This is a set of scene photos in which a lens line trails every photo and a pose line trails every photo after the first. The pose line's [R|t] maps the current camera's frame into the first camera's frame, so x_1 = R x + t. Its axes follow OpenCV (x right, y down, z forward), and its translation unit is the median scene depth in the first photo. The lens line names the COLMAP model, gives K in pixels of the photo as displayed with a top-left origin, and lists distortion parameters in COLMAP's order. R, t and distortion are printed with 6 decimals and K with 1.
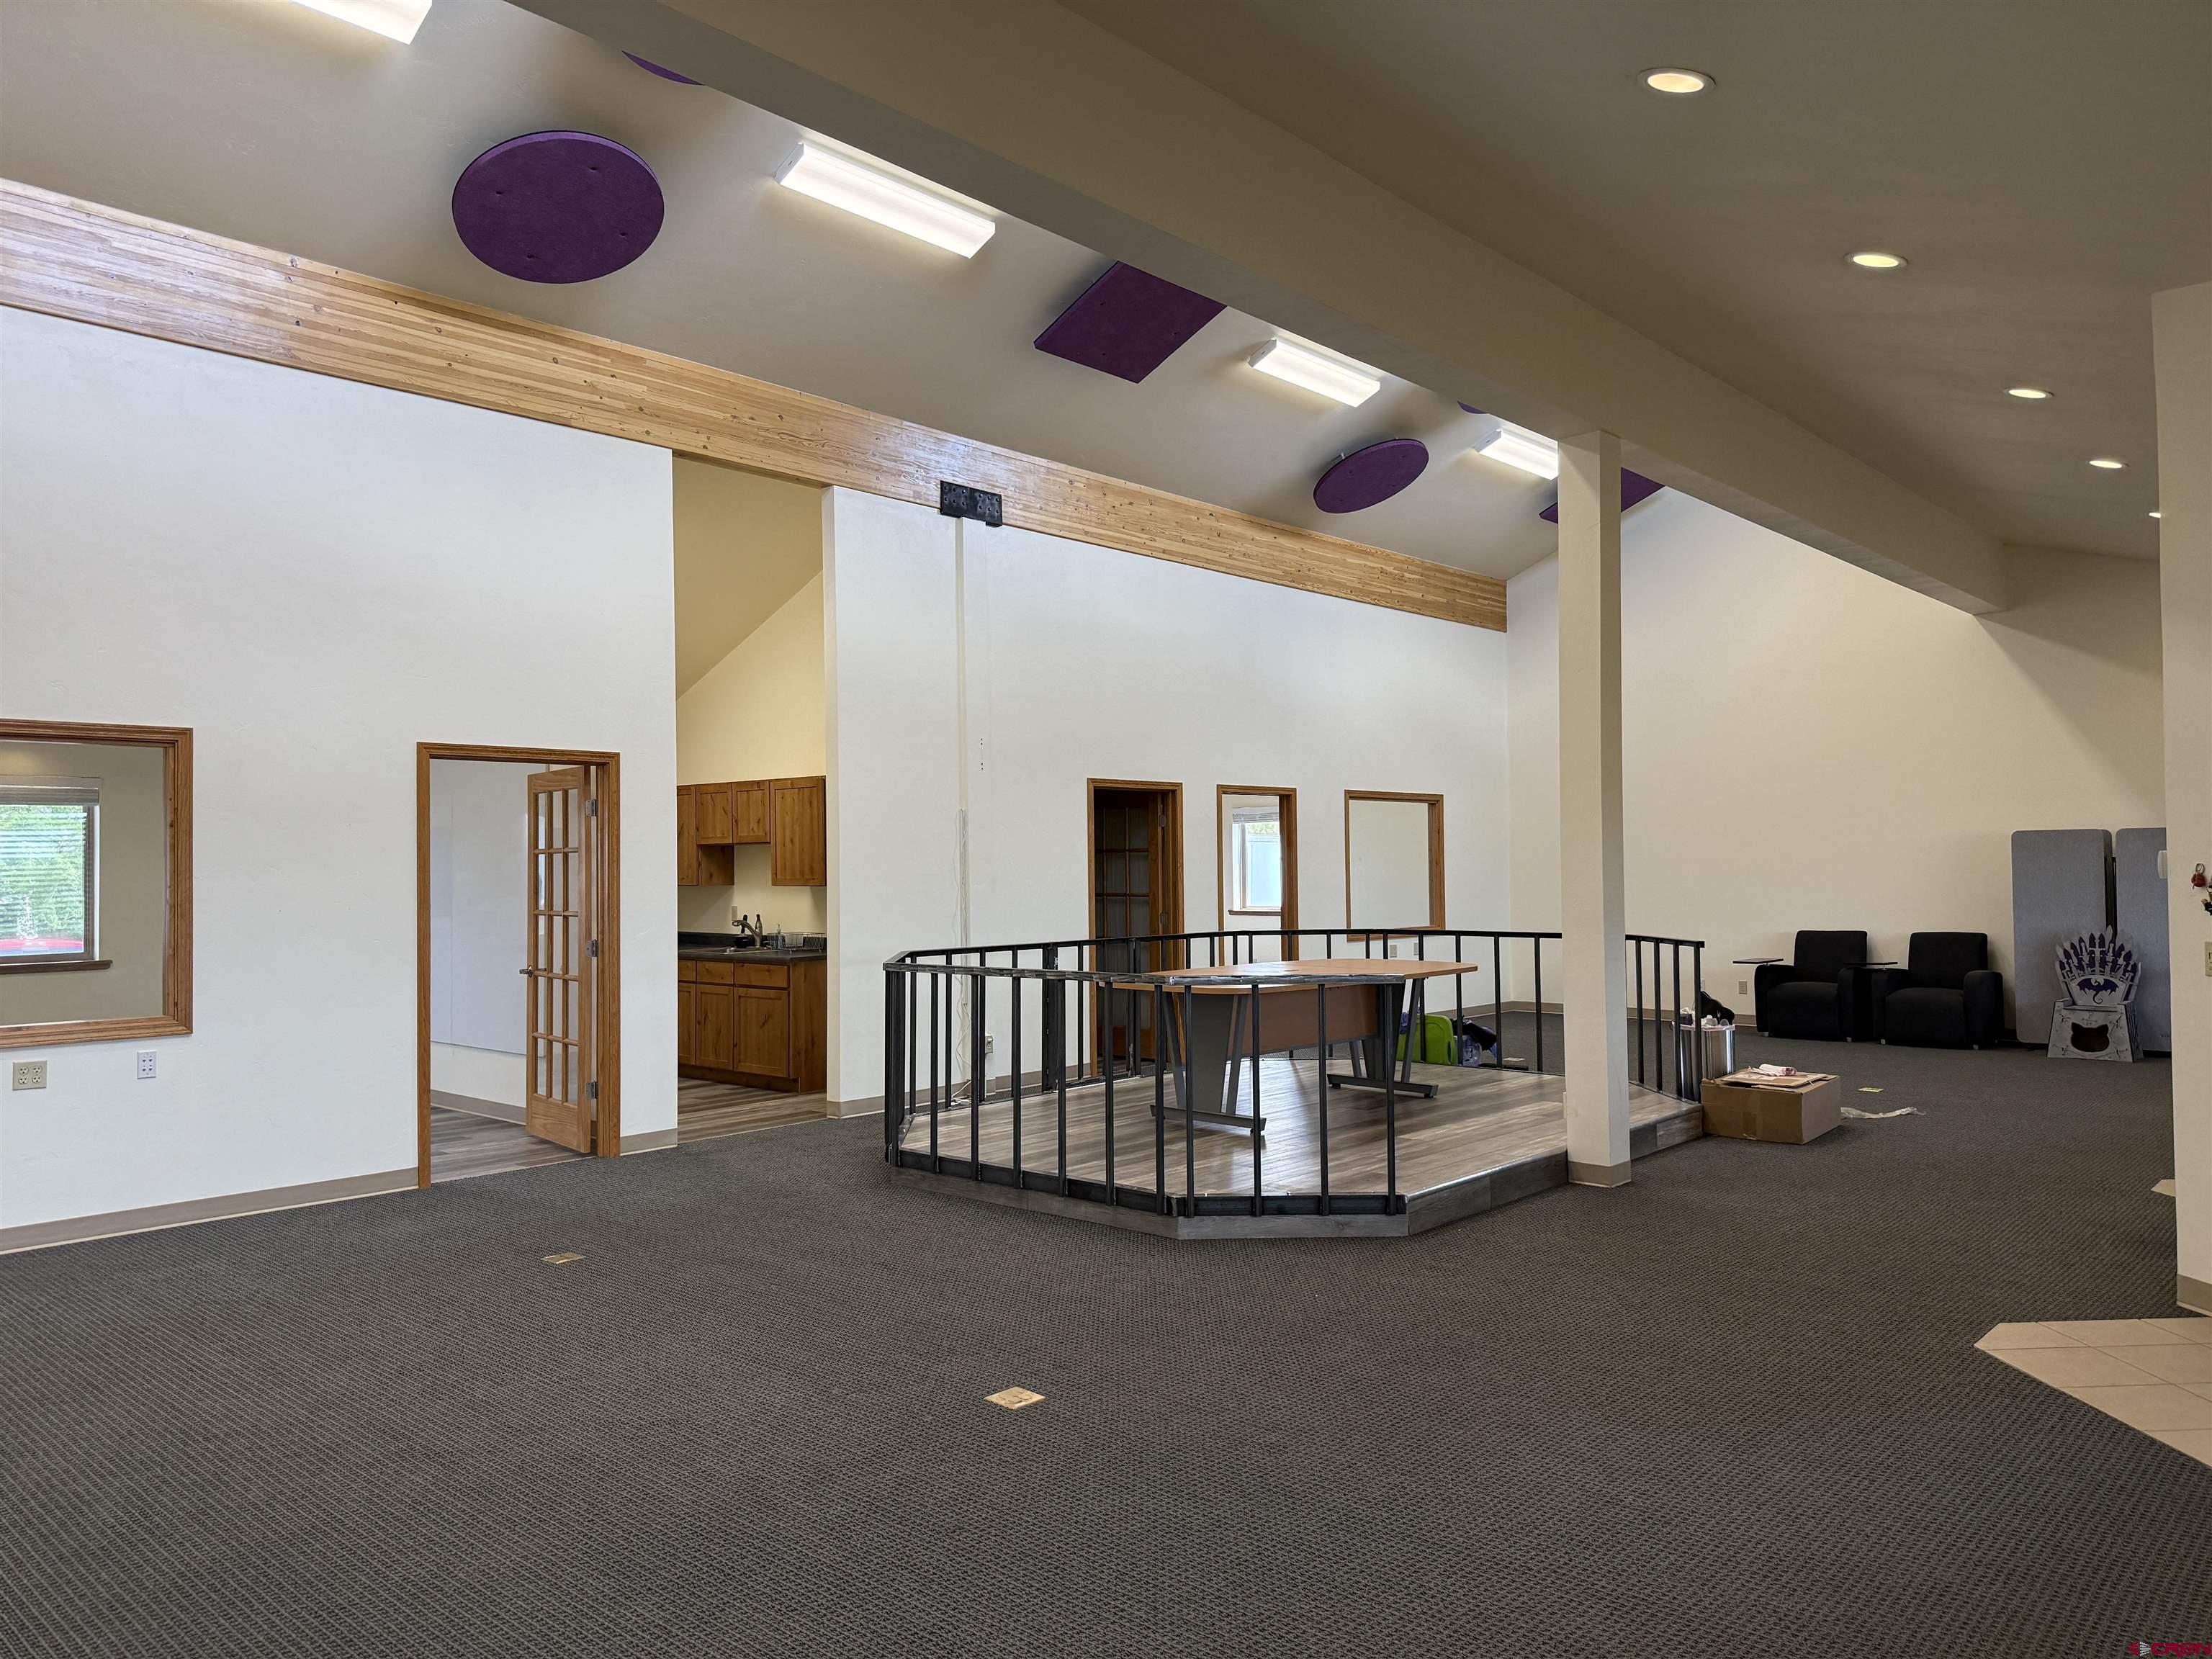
lens RADIAL K [[1561.4, 0, 1108.7], [0, 1561.4, 849.4], [0, 0, 1]] dist [0.096490, -0.088807]
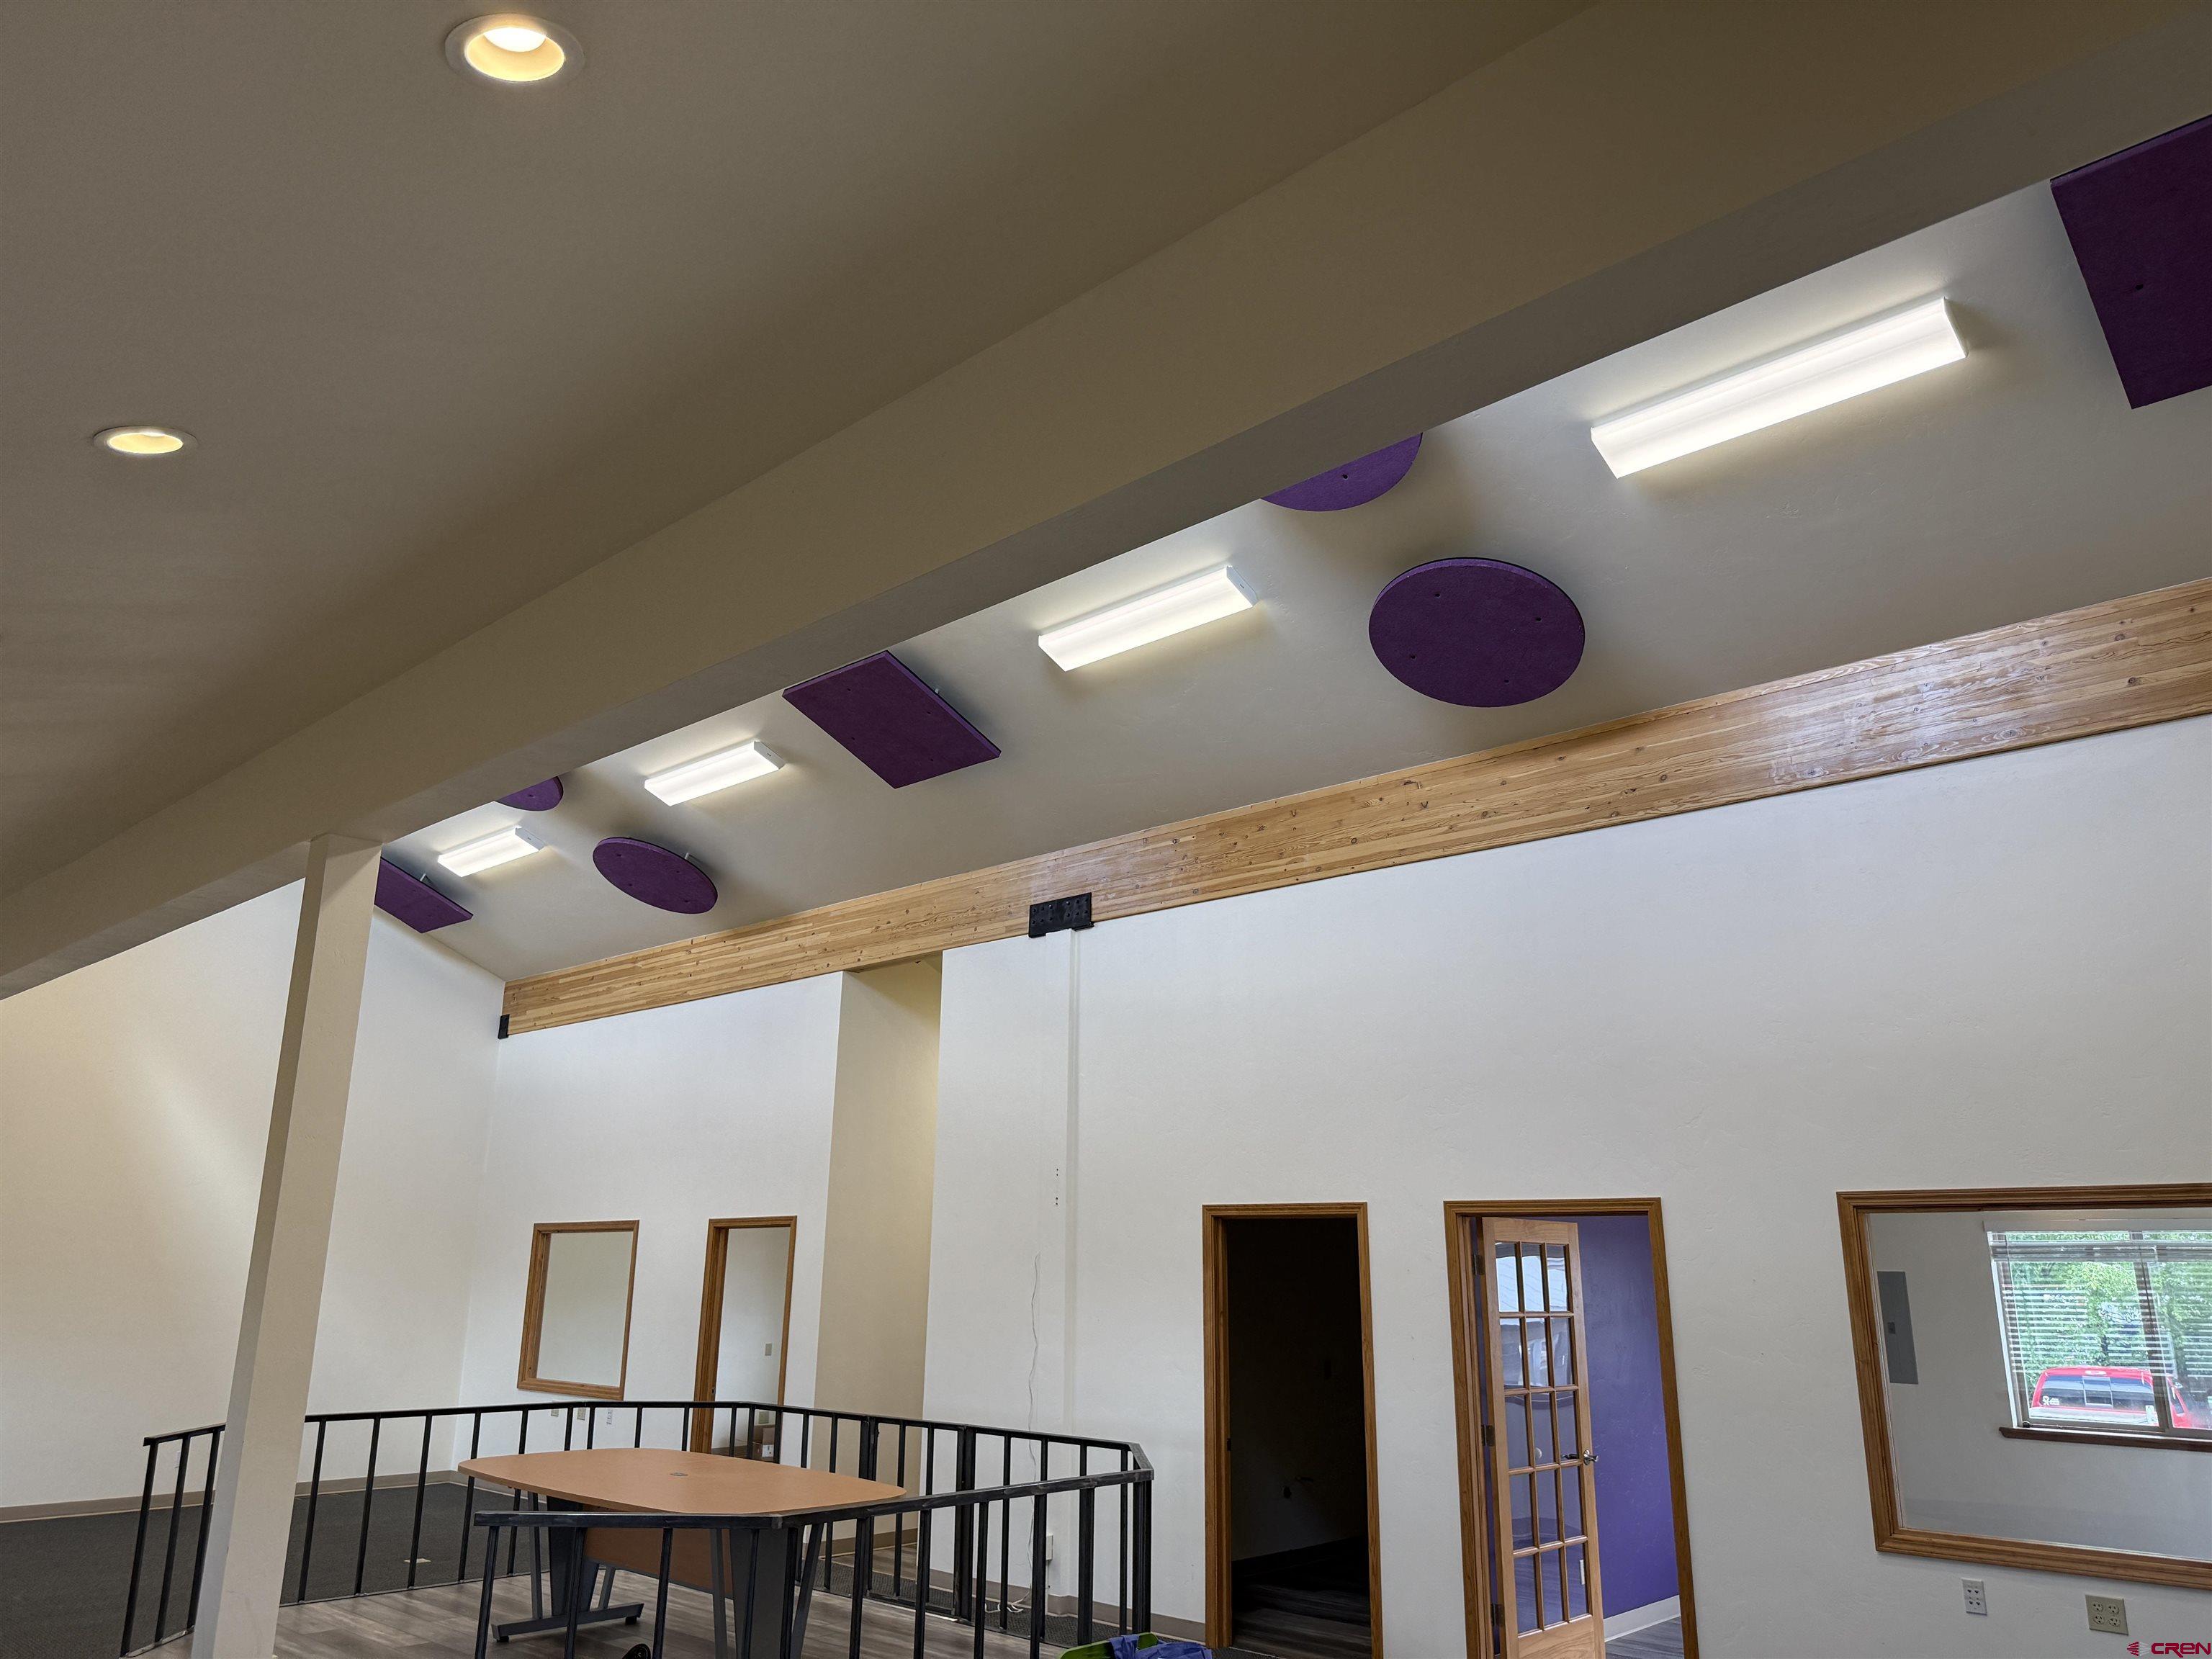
lens RADIAL K [[1561.4, 0, 1108.7], [0, 1561.4, 849.4], [0, 0, 1]] dist [0.096490, -0.088807]
pose [[-0.008148, -0.251070, -0.967935, 0.818455], [0.004041, 0.967951, -0.251108, -0.022228], [0.999959, -0.005957, -0.006873, 1.019056]]
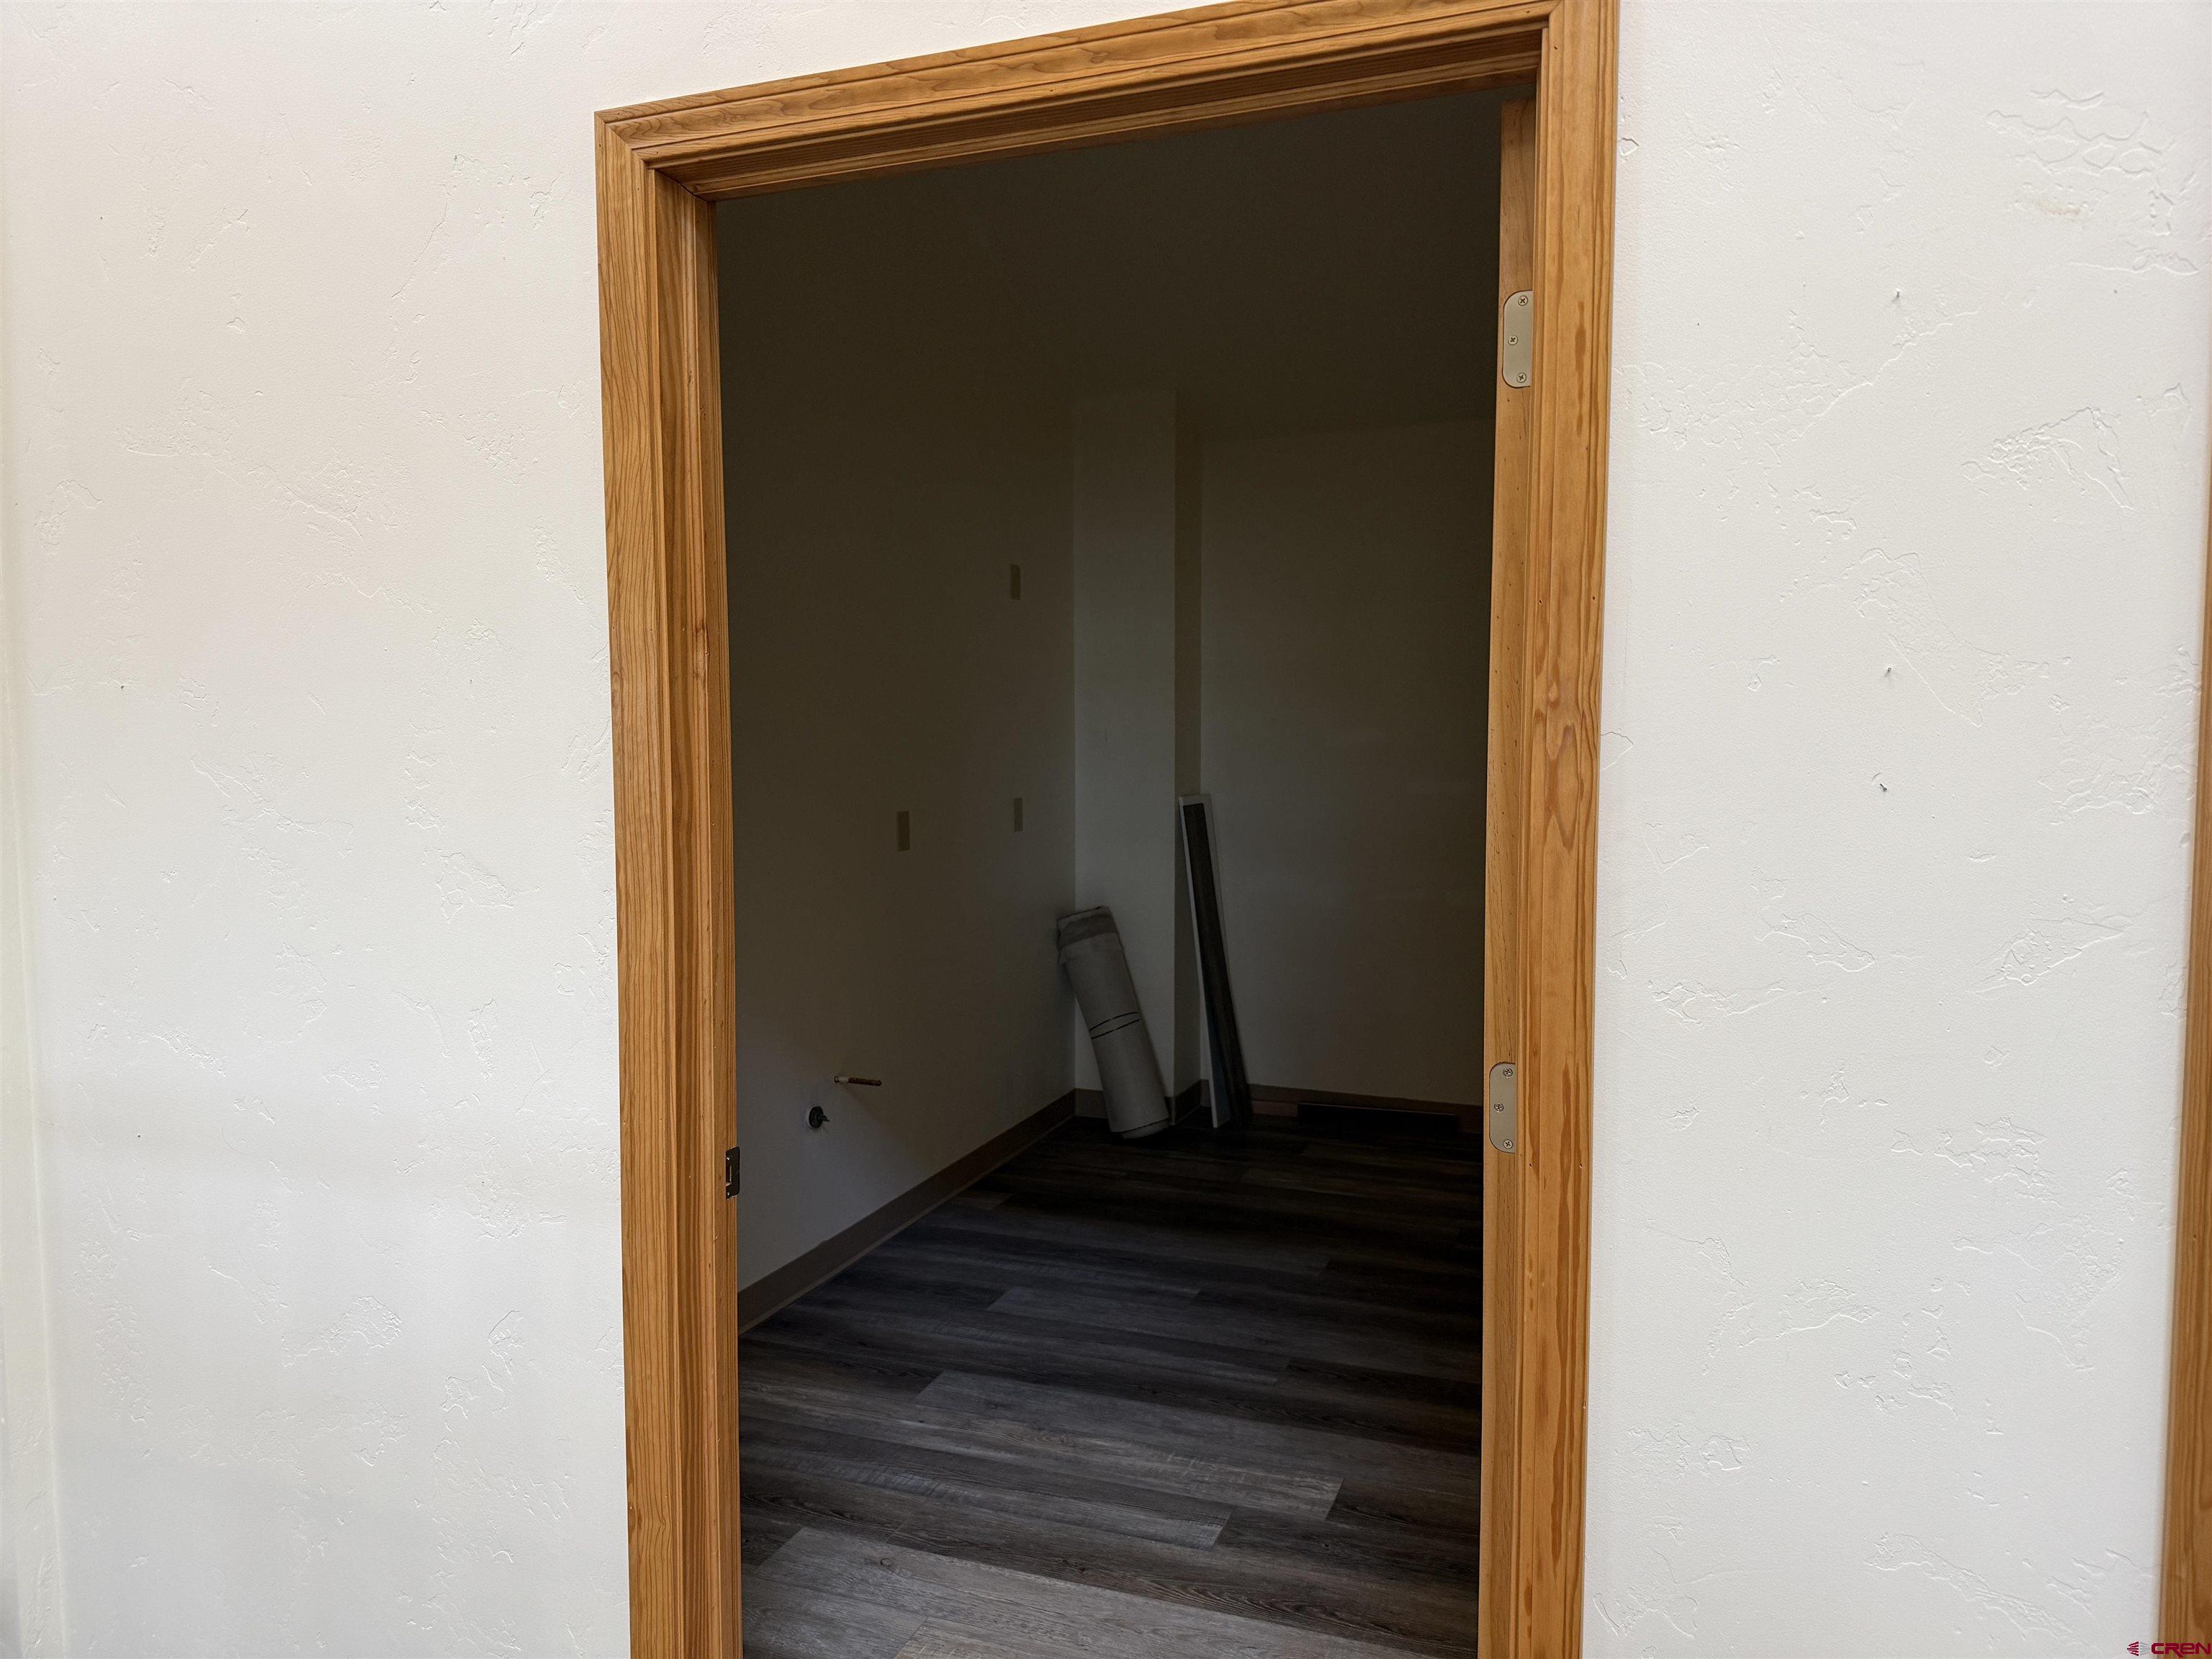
lens RADIAL K [[1561.5, 0, 1087.5], [0, 1561.5, 813.2], [0, 0, 1]] dist [0.103695, -0.118763]
pose [[0.354585, 0.059215, -0.933147, 0.162941], [0.013554, 0.997562, 0.068453, 0.014298], [0.934926, -0.036920, 0.352918, 1.047546]]
